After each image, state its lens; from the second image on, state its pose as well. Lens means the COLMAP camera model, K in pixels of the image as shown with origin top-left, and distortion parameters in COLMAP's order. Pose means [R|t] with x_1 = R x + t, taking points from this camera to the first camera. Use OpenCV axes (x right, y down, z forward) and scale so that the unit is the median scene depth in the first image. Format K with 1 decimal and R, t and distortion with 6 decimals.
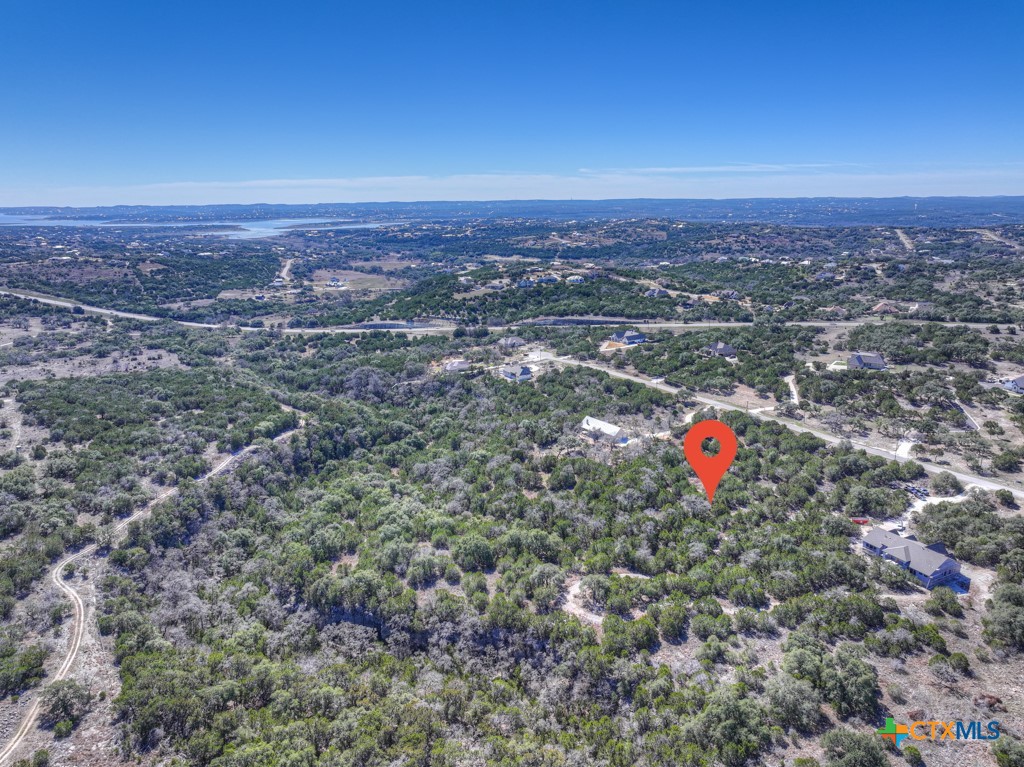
lens RADIAL K [[721.6, 0, 510.9], [0, 721.6, 379.7], [0, 0, 1]] dist [0.001165, 0.014030]
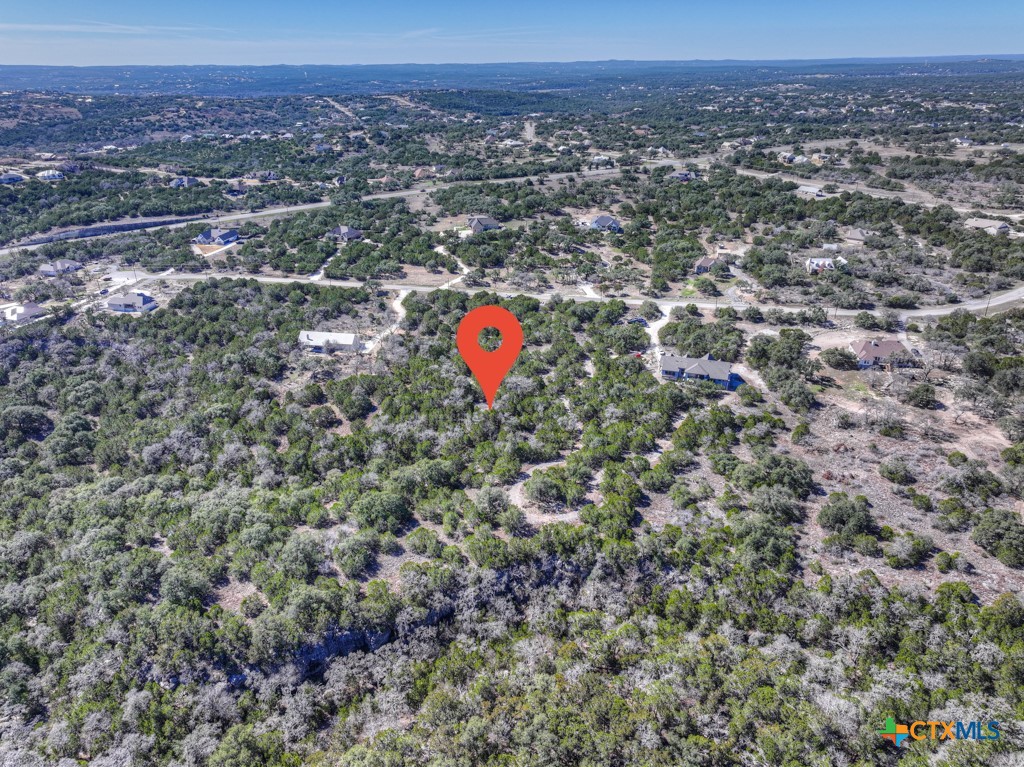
lens RADIAL K [[721.6, 0, 510.9], [0, 721.6, 379.7], [0, 0, 1]] dist [0.001165, 0.014030]
pose [[0.711766, -0.281951, 0.643345, -0.156005], [0.173895, 0.958122, 0.227515, -0.025256], [-0.680551, -0.050063, 0.730988, 0.105698]]
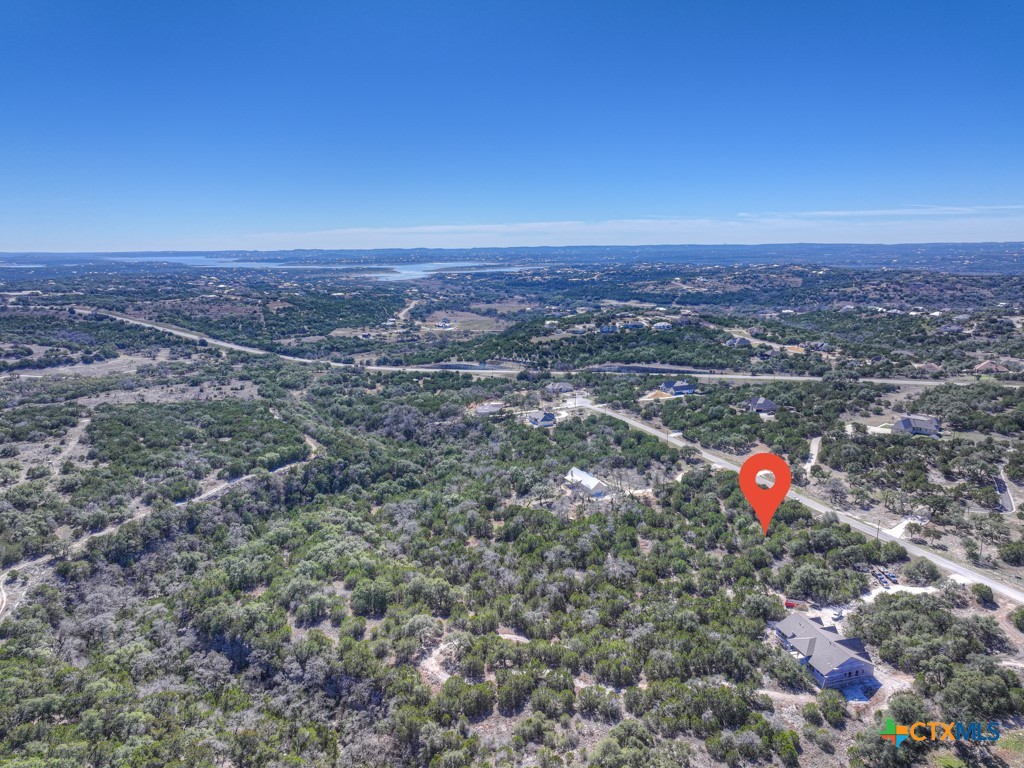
lens RADIAL K [[721.6, 0, 510.9], [0, 721.6, 380.2], [0, 0, 1]] dist [0.001165, 0.014030]
pose [[0.978355, 0.039592, -0.203110, 0.115799], [-0.051357, 0.997274, -0.052986, -0.005254], [0.200458, 0.062271, 0.977721, 0.016365]]
